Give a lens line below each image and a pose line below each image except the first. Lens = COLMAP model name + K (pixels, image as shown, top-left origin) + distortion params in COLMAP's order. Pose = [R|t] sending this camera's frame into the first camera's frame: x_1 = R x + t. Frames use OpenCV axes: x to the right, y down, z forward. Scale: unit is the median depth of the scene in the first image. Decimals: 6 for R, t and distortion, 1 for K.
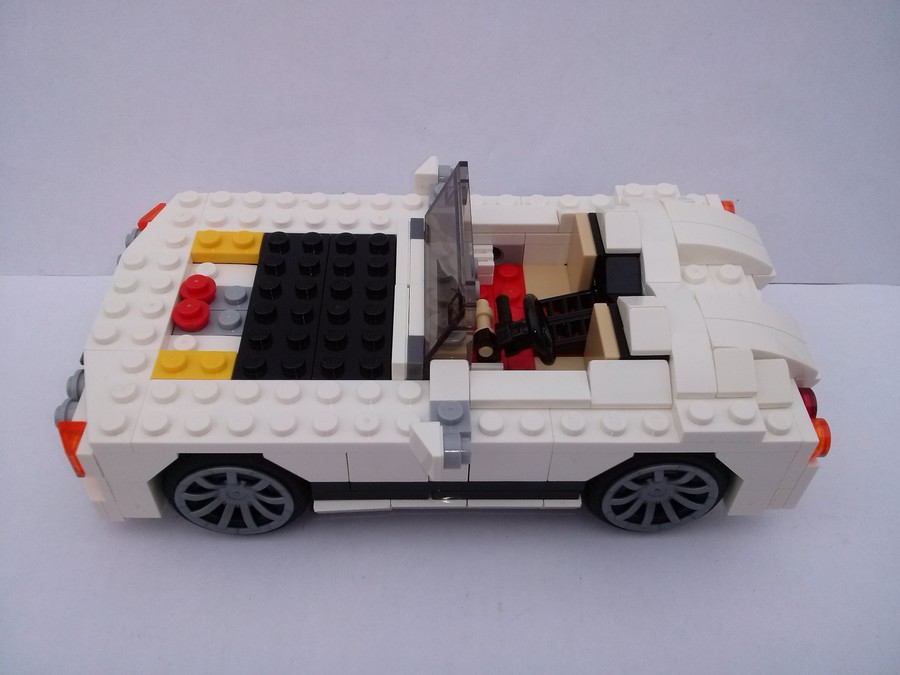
lens RADIAL K [[820.3, 0, 450.0], [0, 820.3, 337.5], [0, 0, 1]] dist [0.000348, -0.000442]
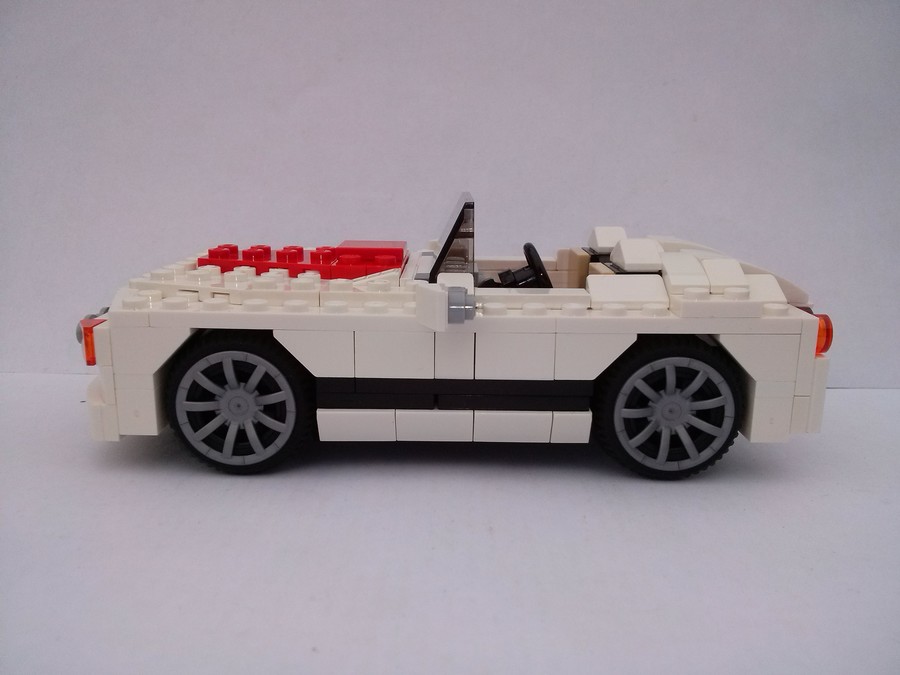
lens RADIAL K [[817.0, 0, 449.1], [0, 817.0, 341.4], [0, 0, 1]] dist [0.009404, -0.002211]
pose [[0.999793, -0.000554, -0.020342, 0.012250], [-0.009827, 0.862220, -0.506439, 0.641864], [0.017820, 0.506534, 0.862036, 0.124589]]
